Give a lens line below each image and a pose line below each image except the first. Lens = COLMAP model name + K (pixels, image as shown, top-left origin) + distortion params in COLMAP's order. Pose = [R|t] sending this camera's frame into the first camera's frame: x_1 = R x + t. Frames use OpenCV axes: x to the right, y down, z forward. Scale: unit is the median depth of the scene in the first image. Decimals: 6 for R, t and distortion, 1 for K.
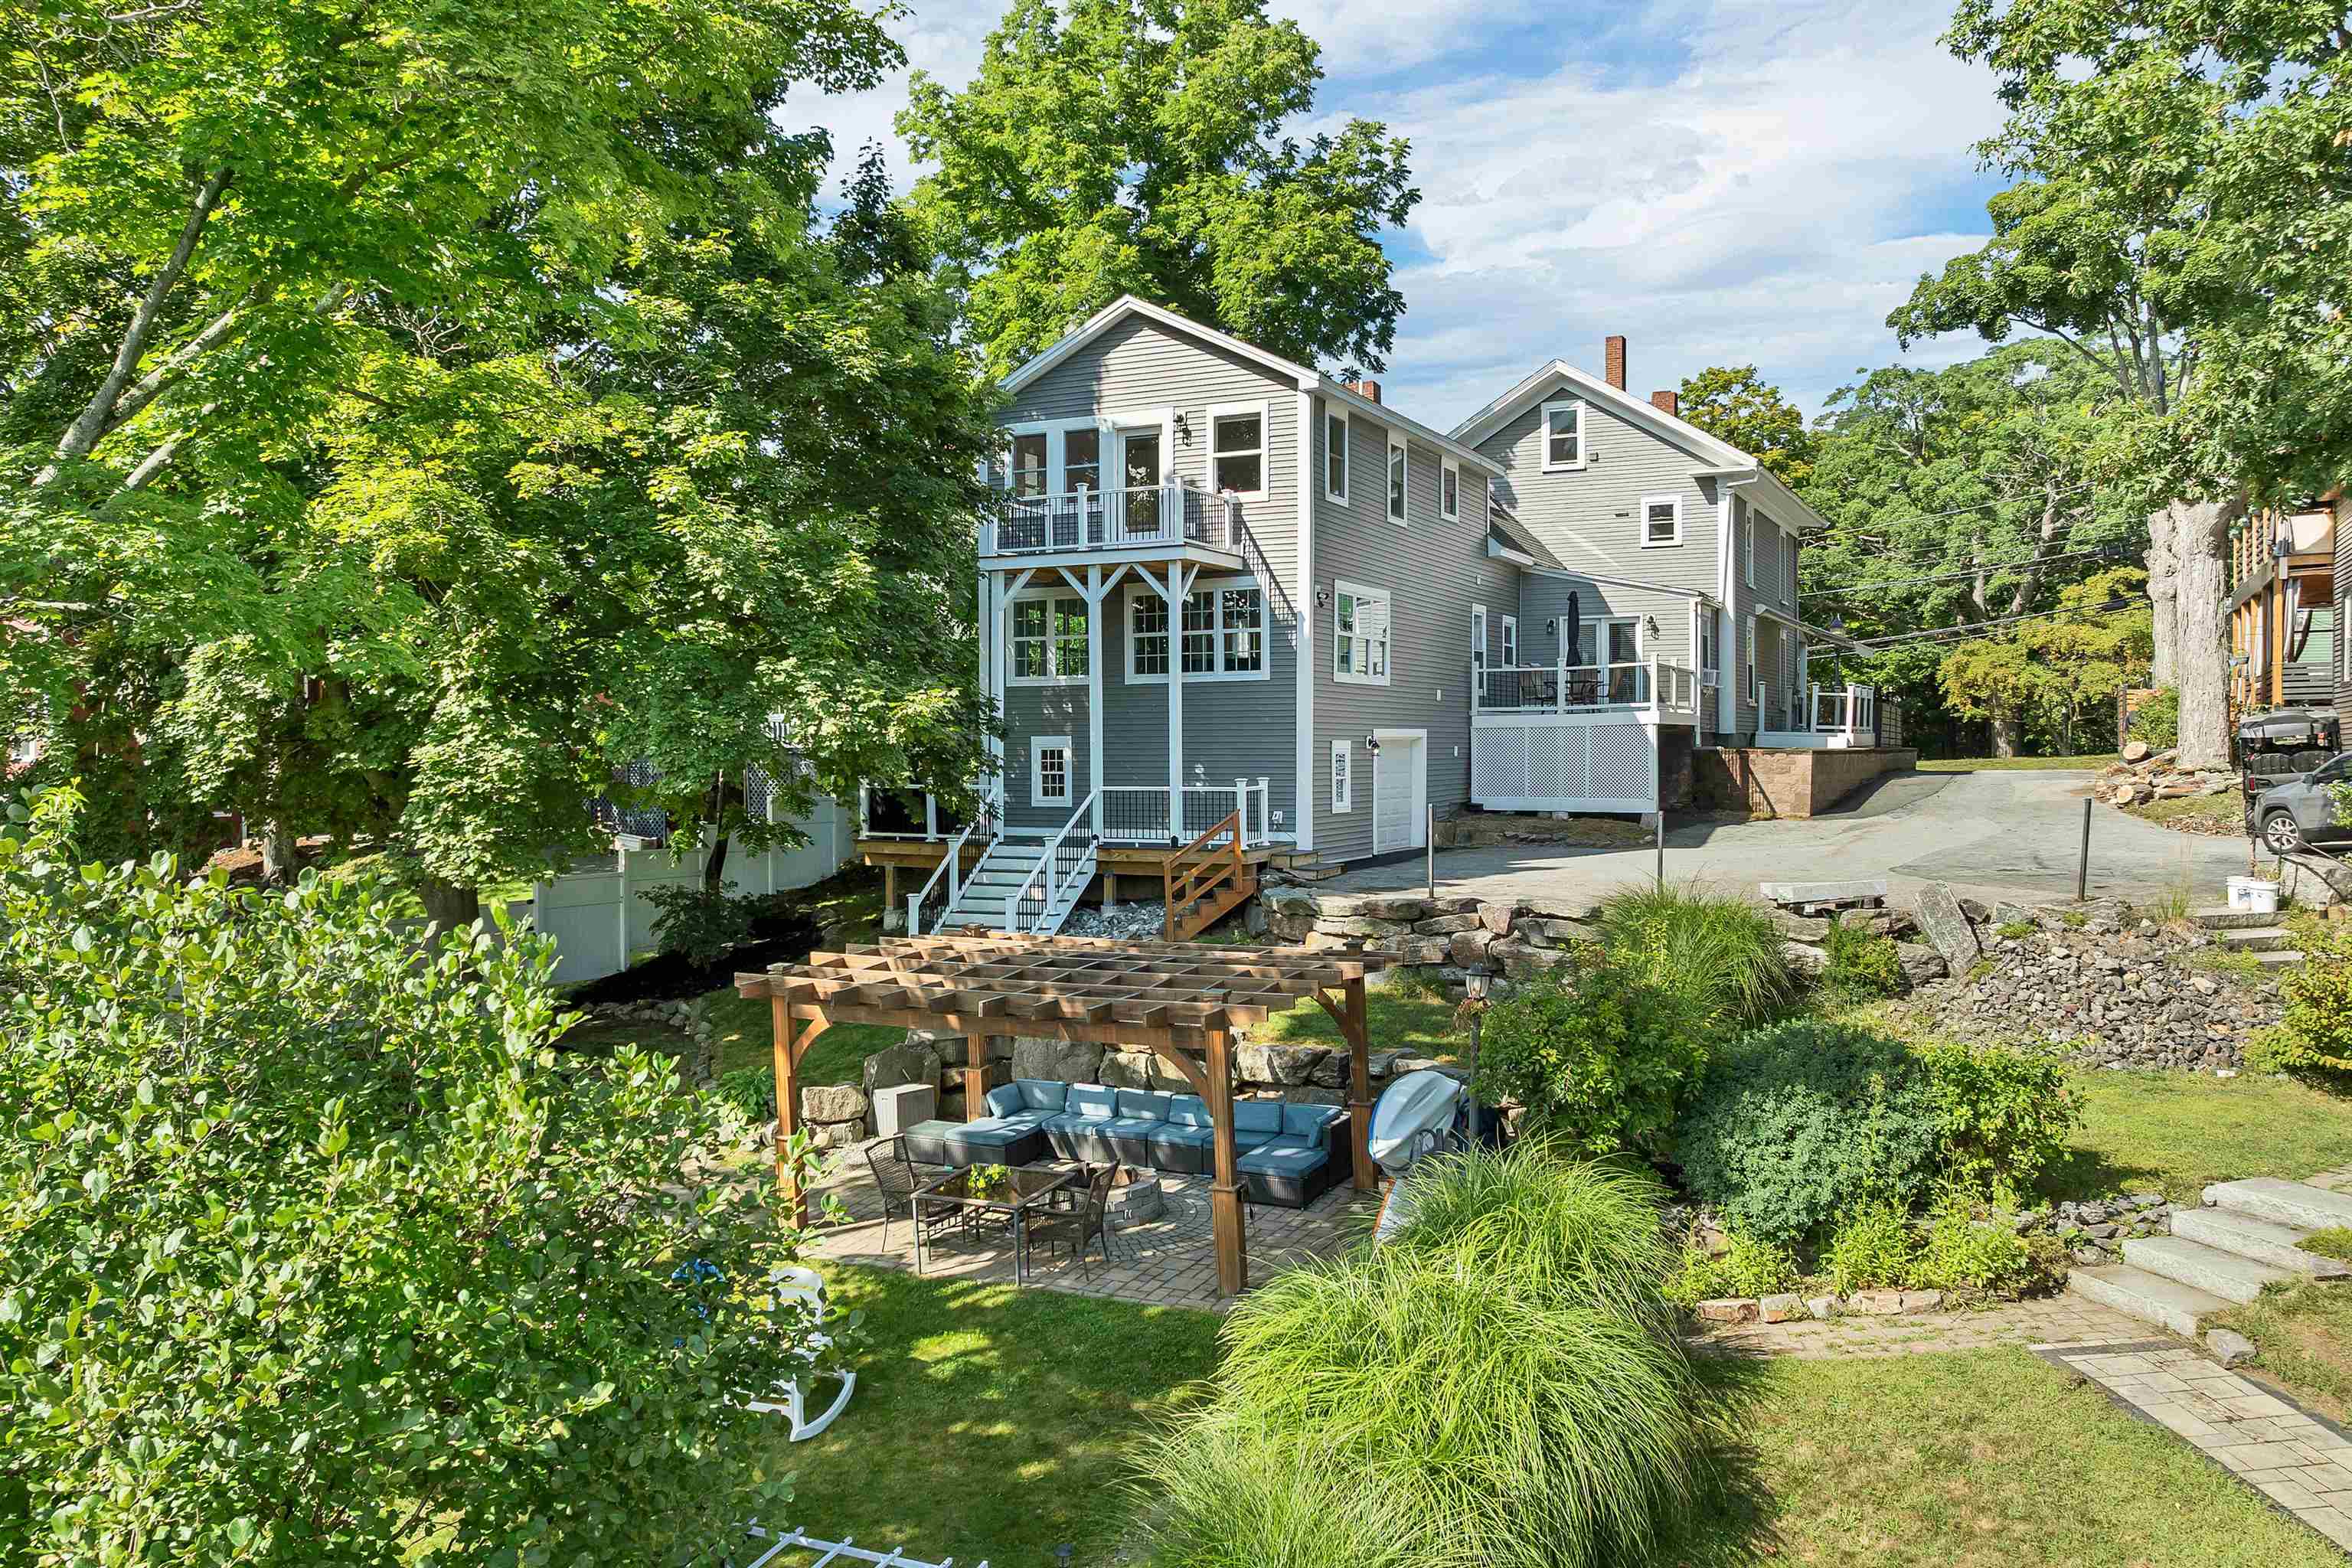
lens RADIAL K [[1708.2, 0, 1179.7], [0, 1708.2, 774.2], [0, 0, 1]] dist [-0.036239, -0.008672]
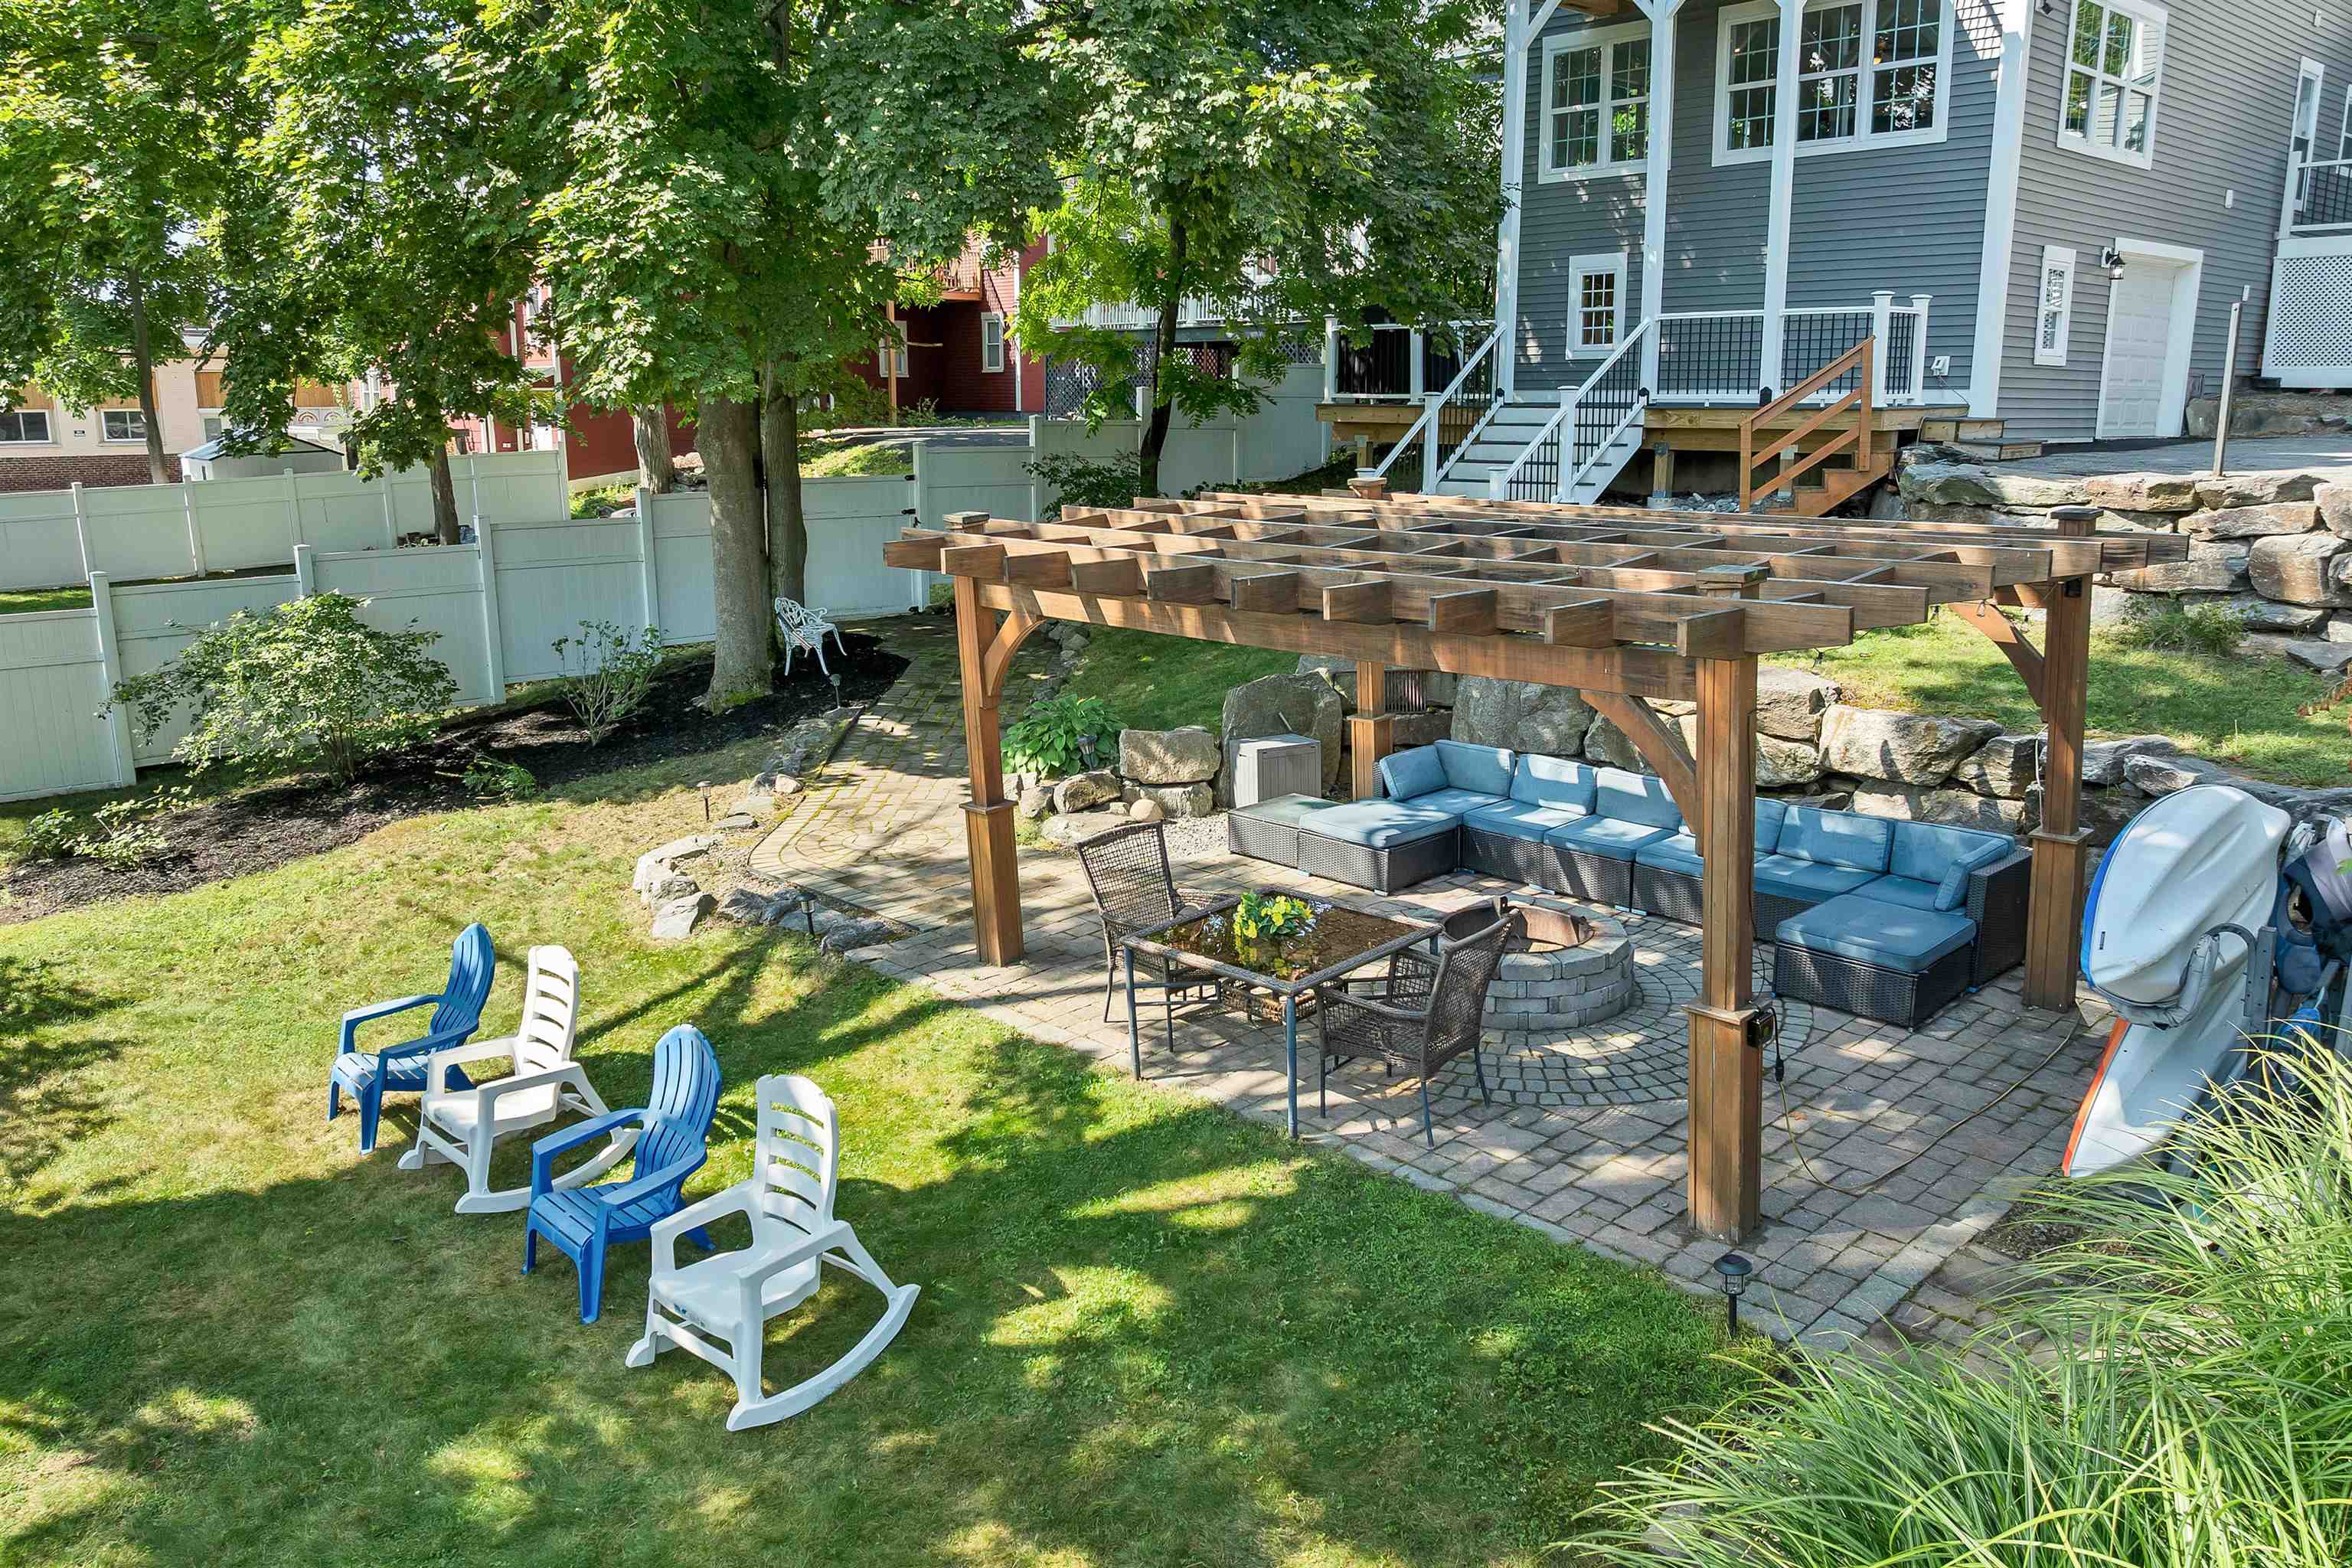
lens RADIAL K [[1708.2, 0, 1179.7], [0, 1708.2, 774.2], [0, 0, 1]] dist [-0.036239, -0.008672]
pose [[0.934084, 0.079054, -0.348192, 0.023216], [-0.007354, 0.979234, 0.202600, 0.047812], [0.356977, -0.186685, 0.915268, 0.285679]]
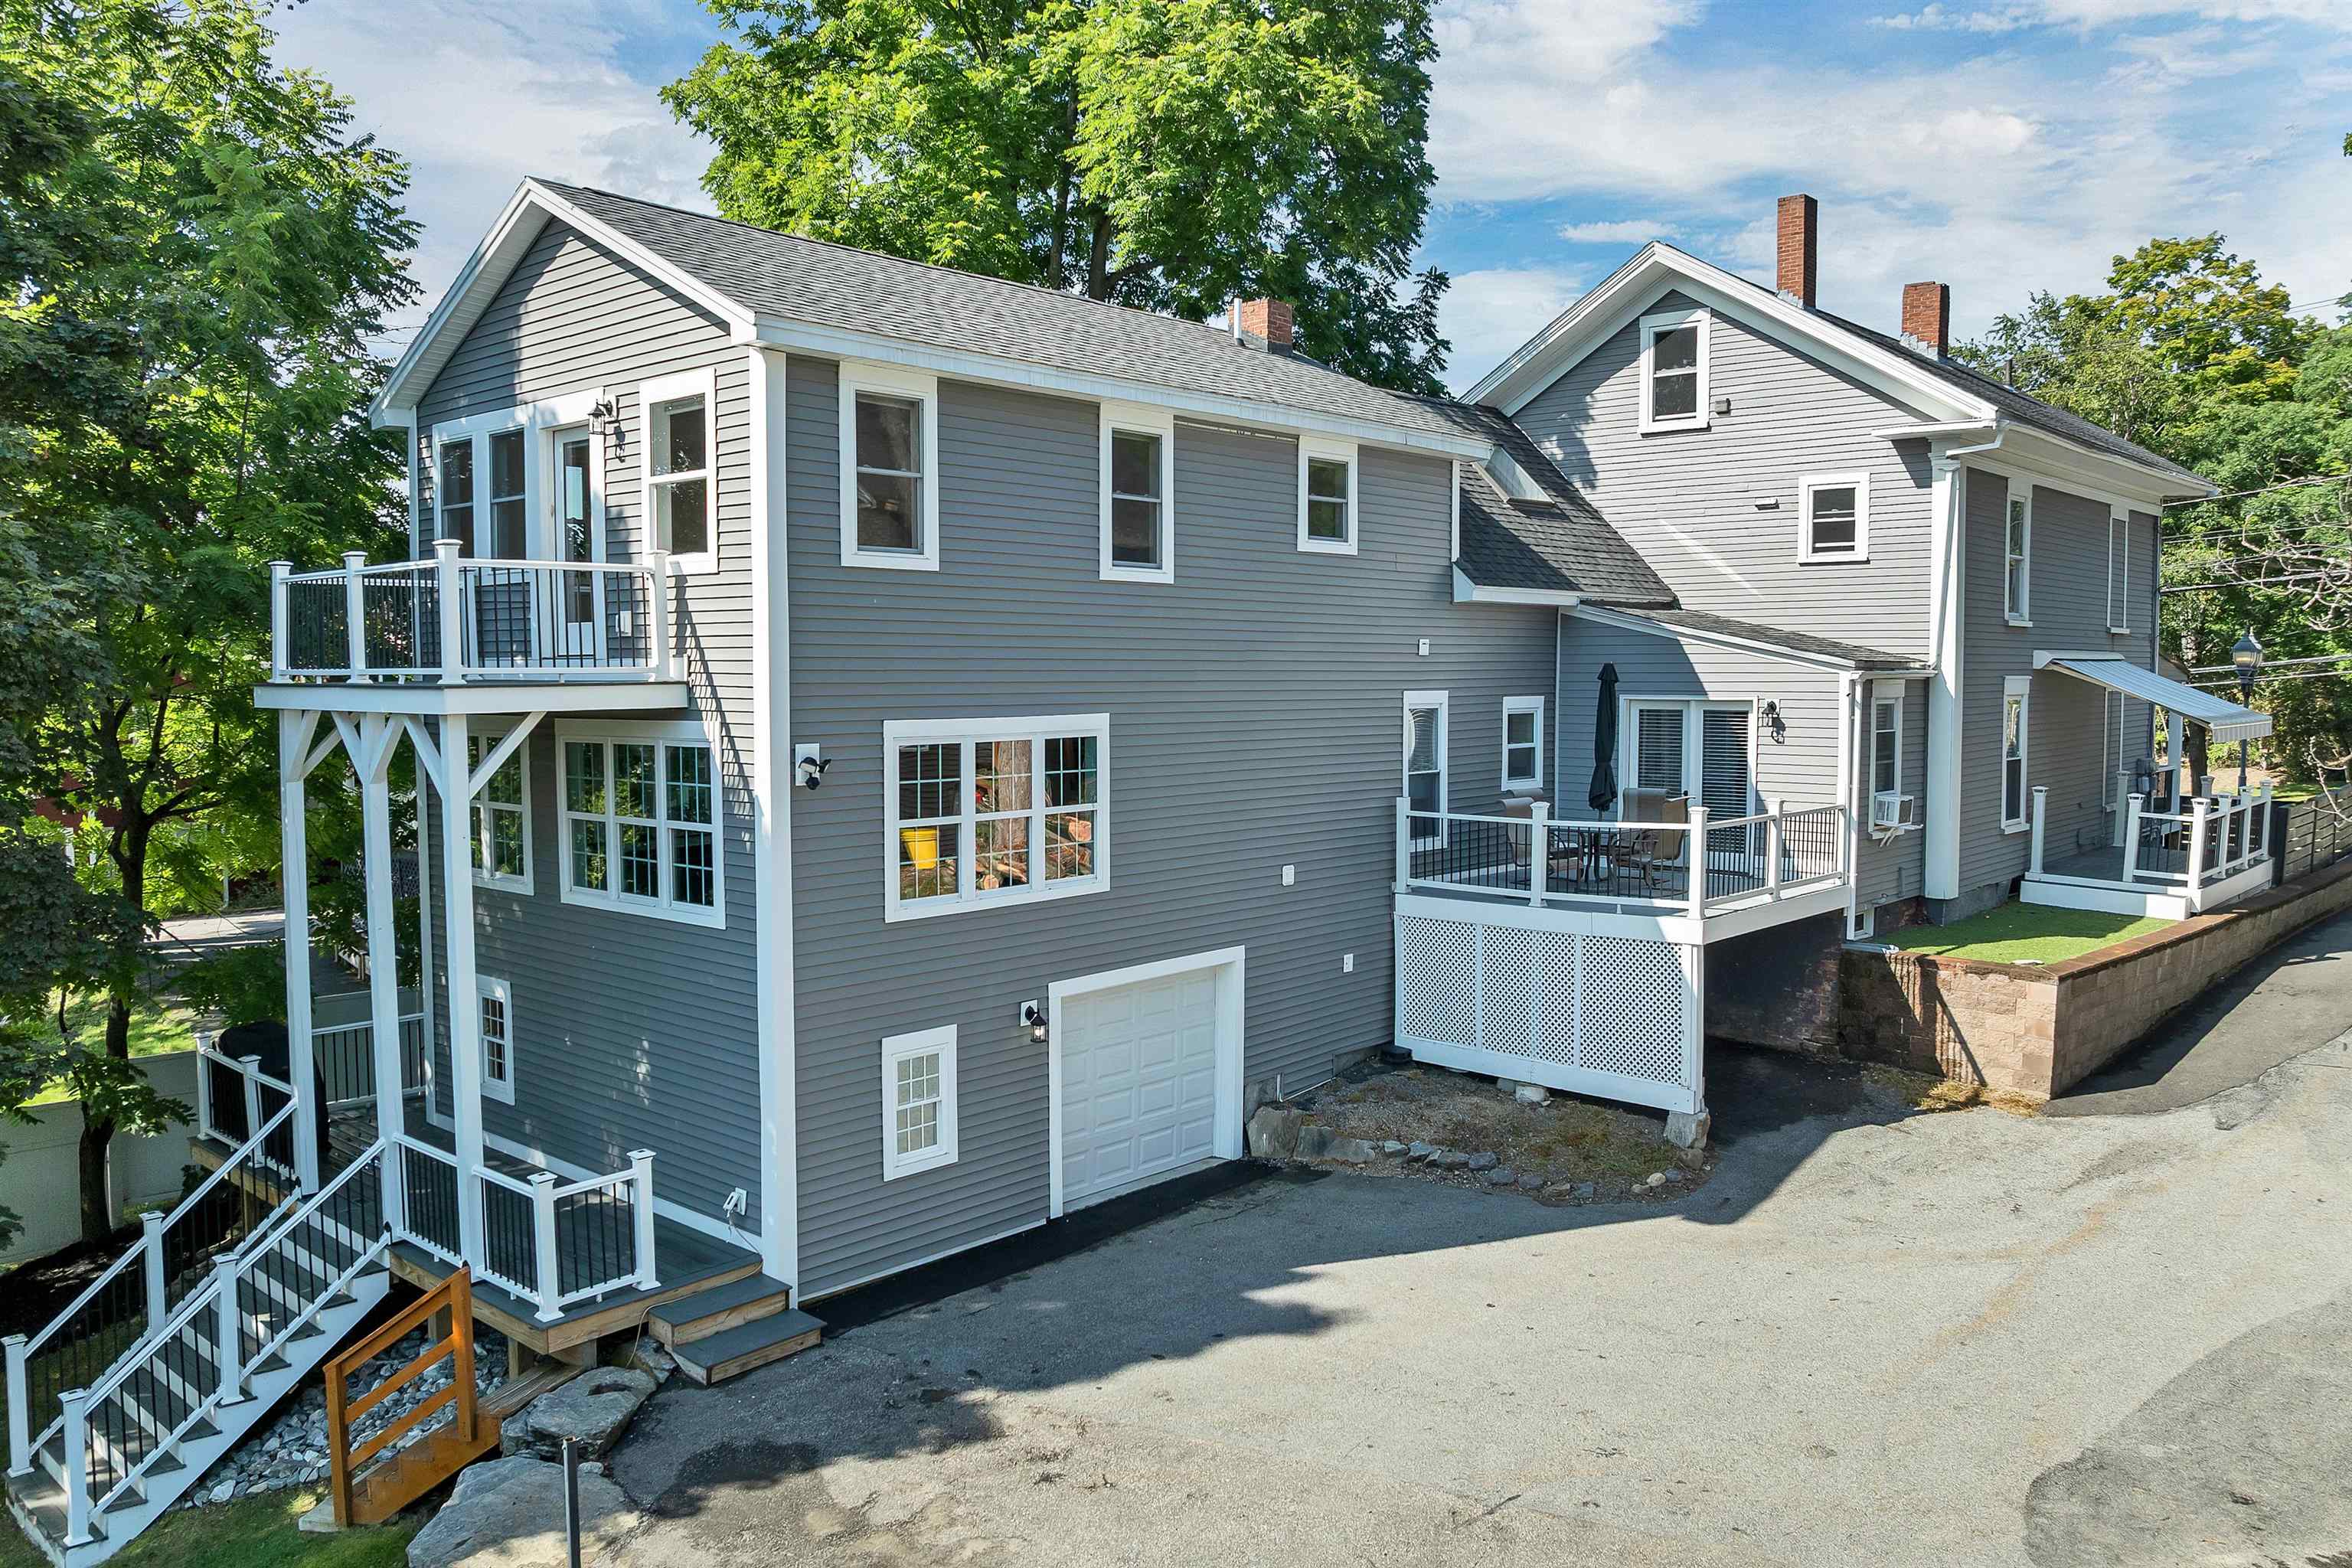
lens RADIAL K [[1708.2, 0, 1179.7], [0, 1708.2, 774.2], [0, 0, 1]] dist [-0.036239, -0.008672]
pose [[0.965507, 0.019086, -0.259675, 0.305743], [-0.006466, 0.998760, 0.049367, -0.124040], [0.260295, -0.045985, 0.964433, 0.540735]]
